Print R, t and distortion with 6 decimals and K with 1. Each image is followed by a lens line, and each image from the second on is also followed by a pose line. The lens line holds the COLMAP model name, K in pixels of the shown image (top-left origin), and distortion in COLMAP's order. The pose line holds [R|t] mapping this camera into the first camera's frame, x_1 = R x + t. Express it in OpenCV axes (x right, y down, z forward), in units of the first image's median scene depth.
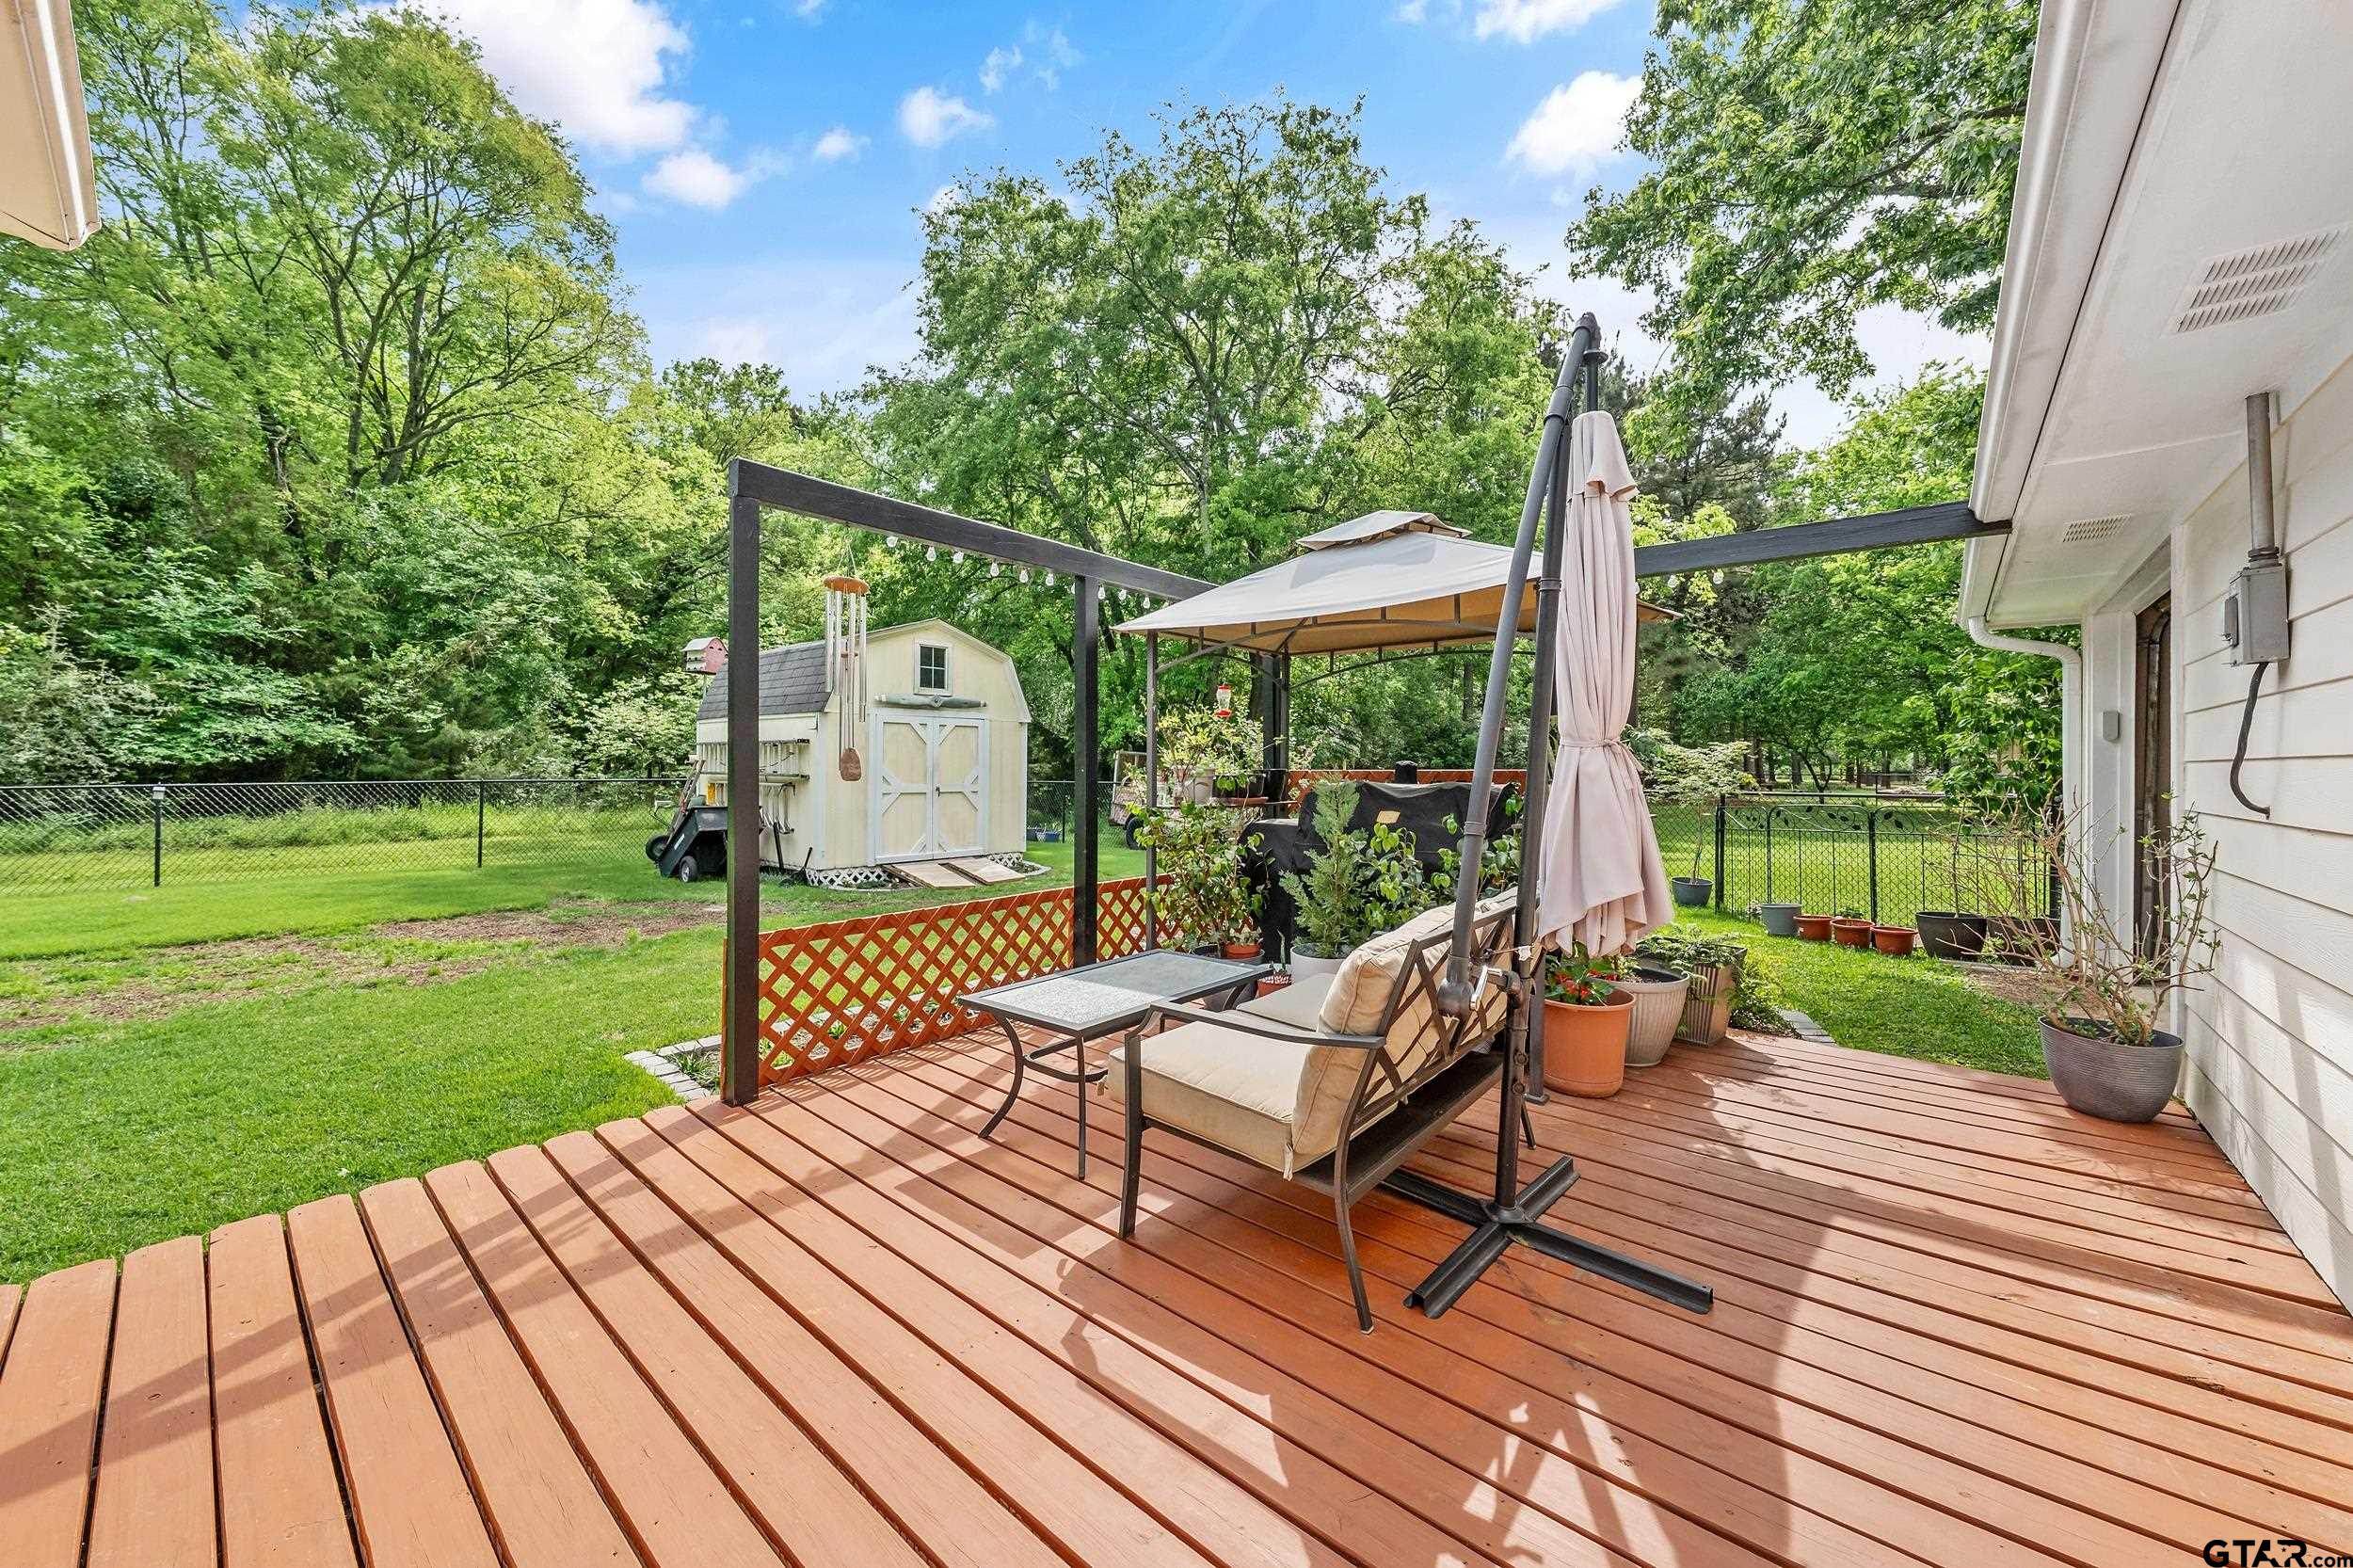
lens RADIAL K [[858.5, 0, 1192.7], [0, 858.5, 769.0], [0, 0, 1]] dist [-0.000847, 0.000178]
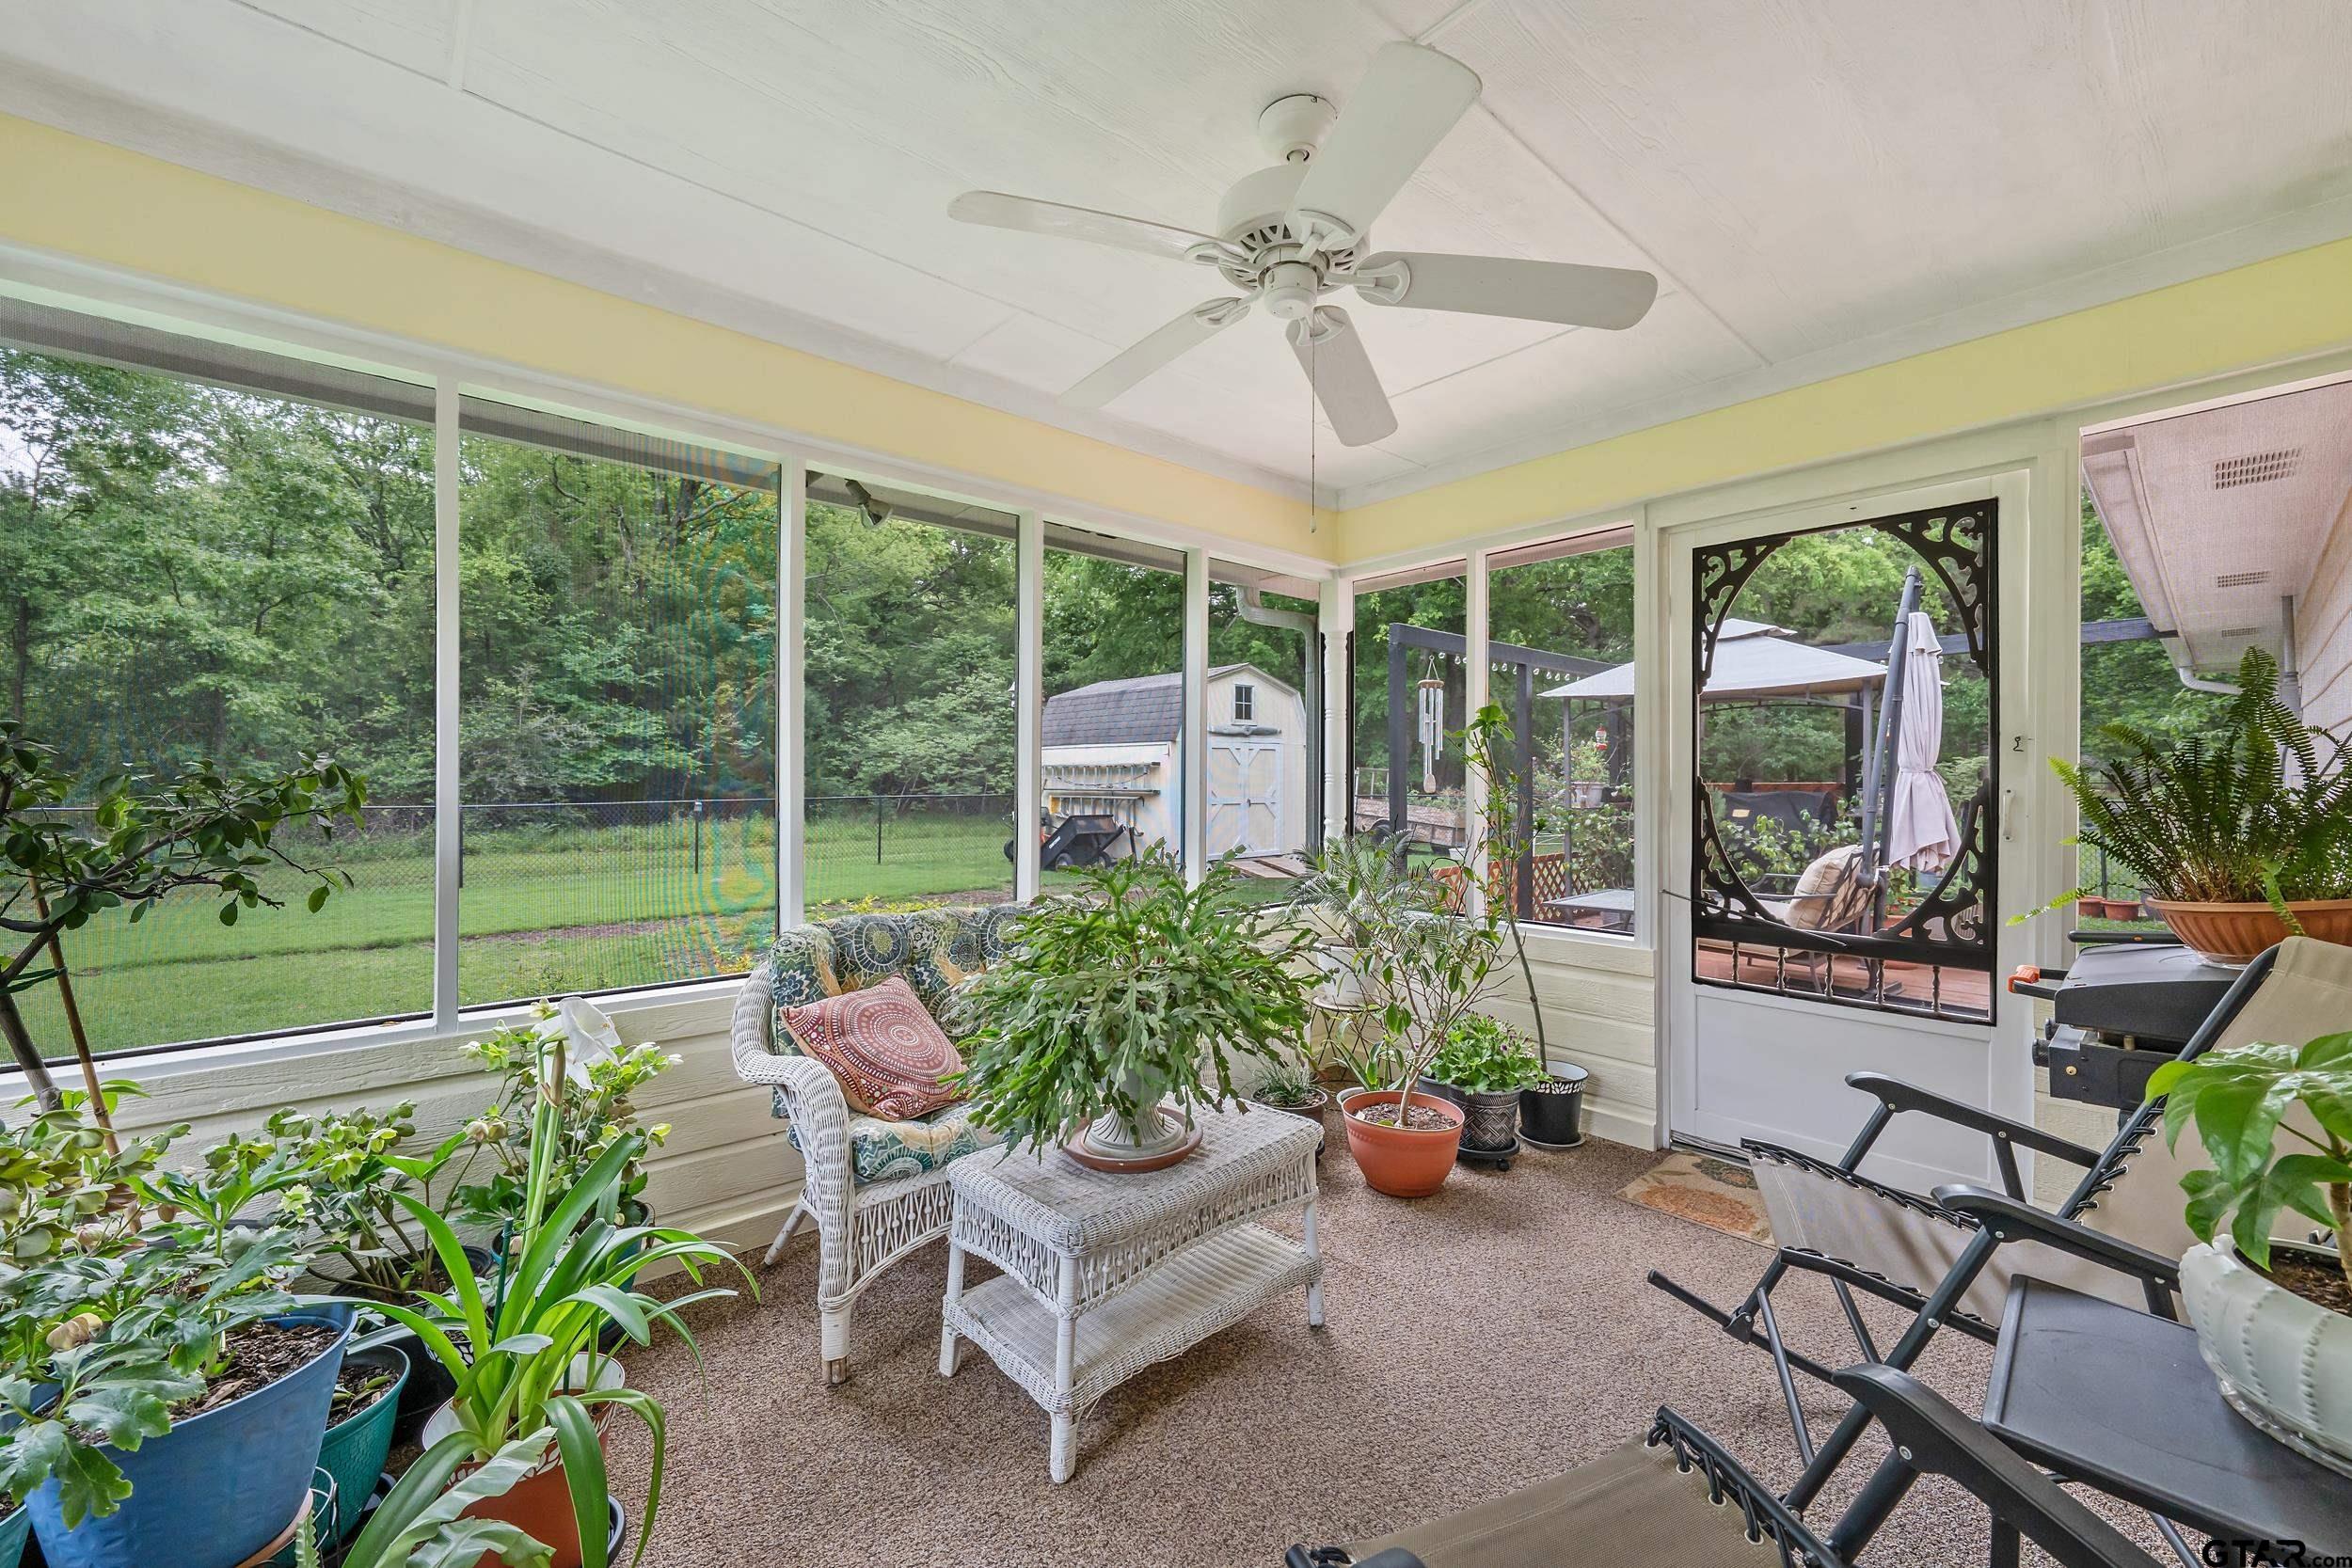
lens RADIAL K [[908.1, 0, 1160.2], [0, 908.1, 785.8], [0, 0, 1]] dist [-0.000155, 0.000120]
pose [[0.987168, -0.007014, -0.159533, -0.208471], [0.007585, 0.999967, 0.002971, -0.003112], [0.159507, -0.004143, 0.987188, -0.307132]]
